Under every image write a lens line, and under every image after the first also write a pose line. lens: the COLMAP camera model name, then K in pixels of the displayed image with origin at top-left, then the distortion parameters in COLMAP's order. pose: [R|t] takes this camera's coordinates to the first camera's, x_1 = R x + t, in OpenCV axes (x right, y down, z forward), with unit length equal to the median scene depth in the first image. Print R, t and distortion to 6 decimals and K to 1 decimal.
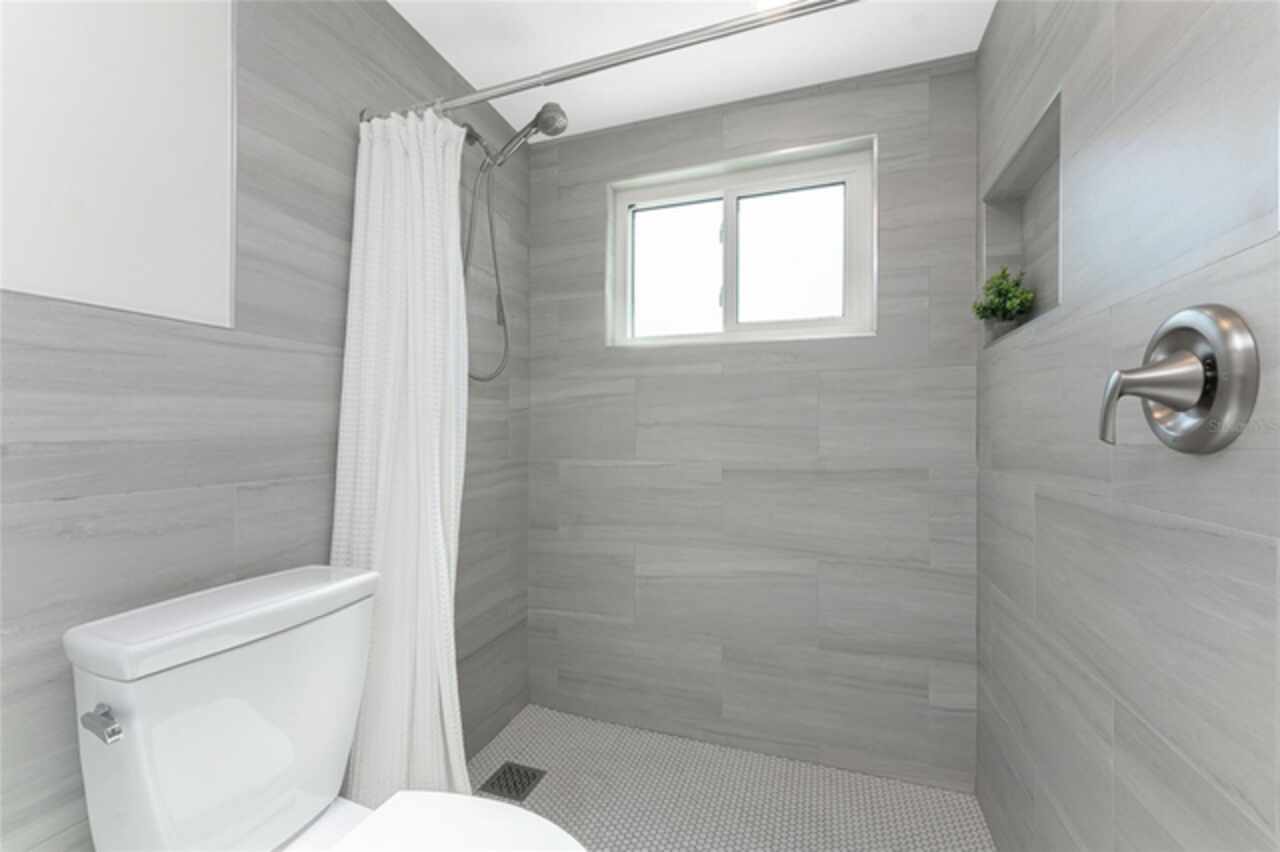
lens RADIAL K [[516.1, 0, 626.5], [0, 516.1, 427.0], [0, 0, 1]] dist [-0.003700, -0.000434]
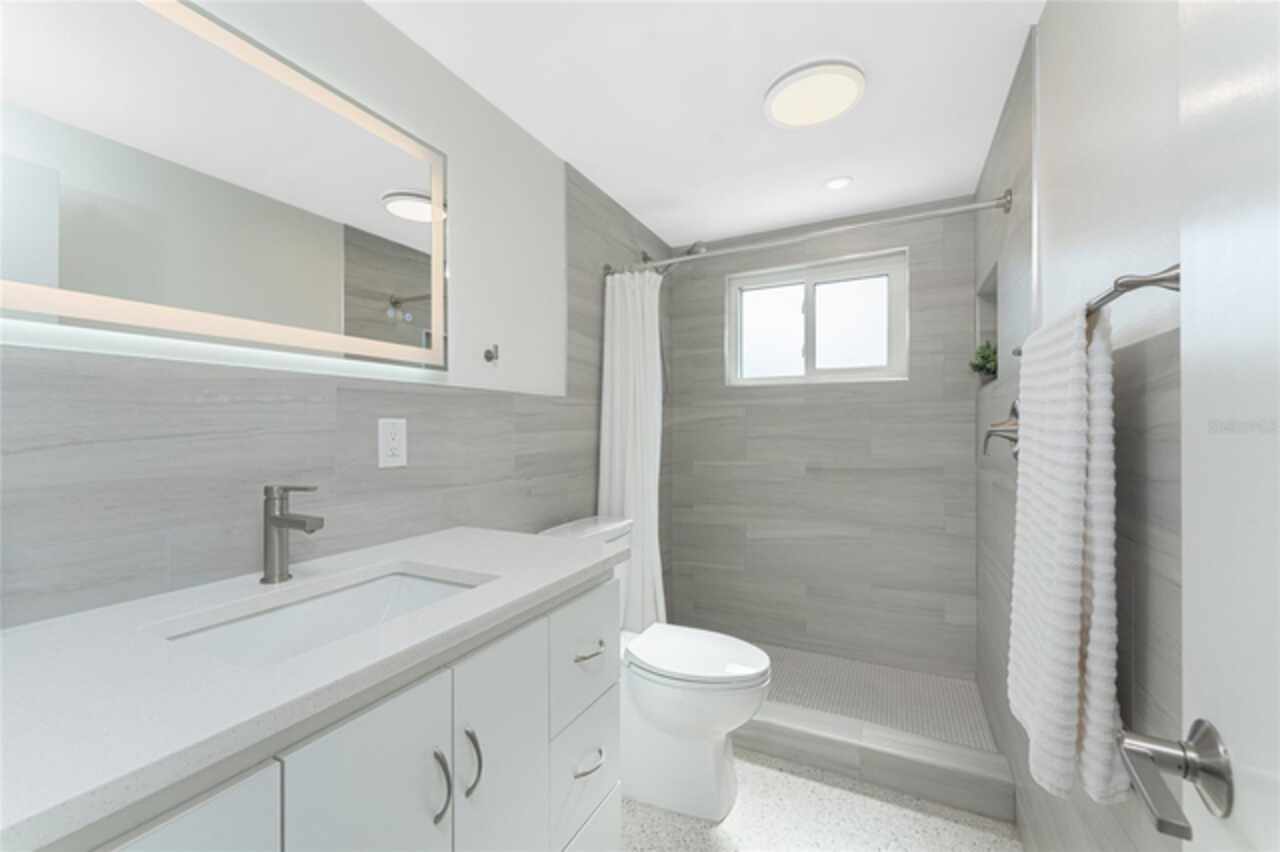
lens RADIAL K [[516.1, 0, 653.8], [0, 516.1, 426.3], [0, 0, 1]] dist [-0.003700, -0.000434]
pose [[0.997600, -0.003720, -0.069144, -0.160375], [0.003699, 0.999993, -0.000433, -0.042092], [0.069146, 0.000176, 0.997607, -0.566560]]
